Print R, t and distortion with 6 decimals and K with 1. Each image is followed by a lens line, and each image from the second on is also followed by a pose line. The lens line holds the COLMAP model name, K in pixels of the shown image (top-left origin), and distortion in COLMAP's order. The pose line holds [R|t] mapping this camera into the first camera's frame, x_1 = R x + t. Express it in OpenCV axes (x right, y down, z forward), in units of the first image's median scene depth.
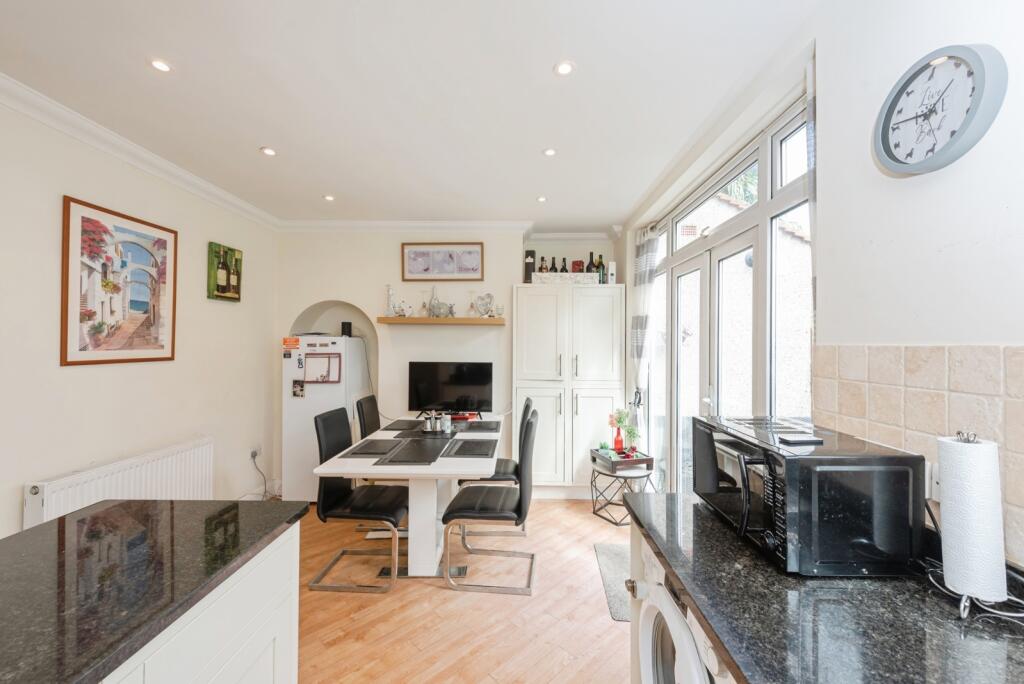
lens RADIAL K [[405.4, 0, 513.4], [0, 405.4, 339.9], [0, 0, 1]] dist [0.001878, -0.000507]
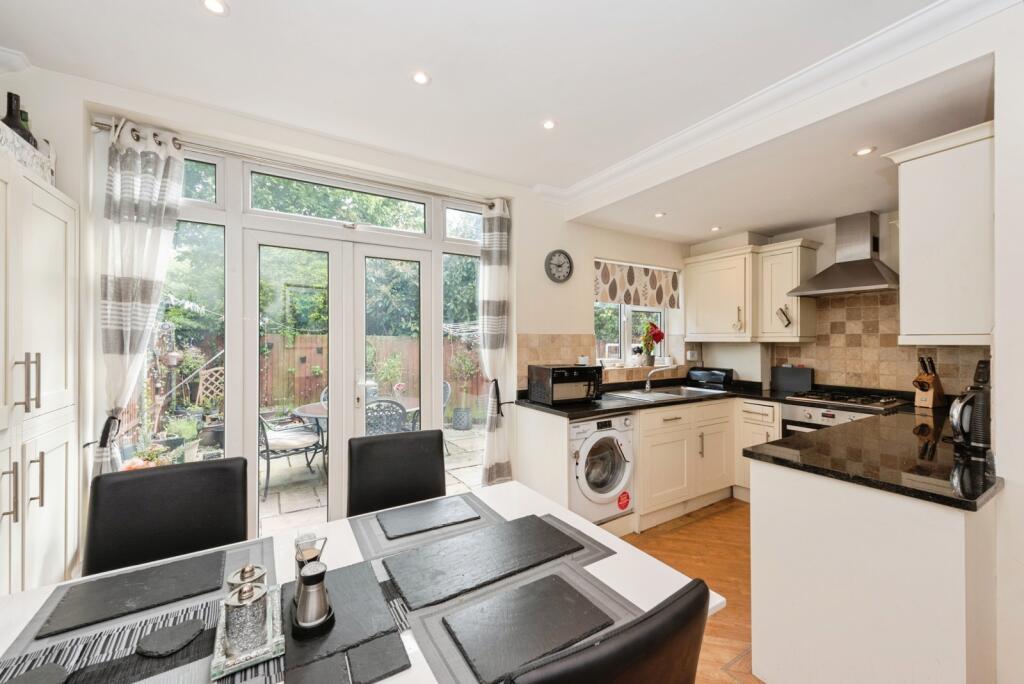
lens RADIAL K [[405.4, 0, 513.4], [0, 405.4, 339.9], [0, 0, 1]] dist [0.001878, -0.000507]
pose [[-0.545528, -0.007239, 0.838061, -1.684543], [-0.013104, 0.999914, 0.000107, 0.069885], [-0.837990, -0.010923, -0.545576, 3.301518]]
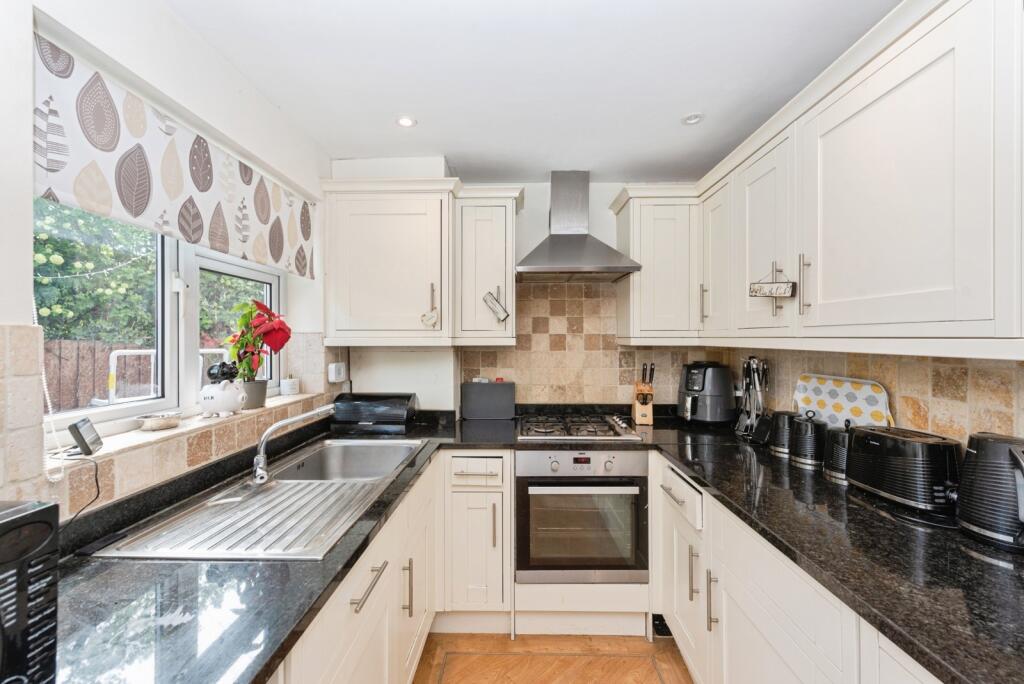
lens RADIAL K [[405.4, 0, 513.4], [0, 405.4, 339.9], [0, 0, 1]] dist [0.001878, -0.000507]
pose [[-0.999978, -0.005573, -0.003690, -0.006373], [-0.005543, 0.999953, -0.007966, 0.041797], [0.003734, -0.007946, -0.999961, 1.527074]]
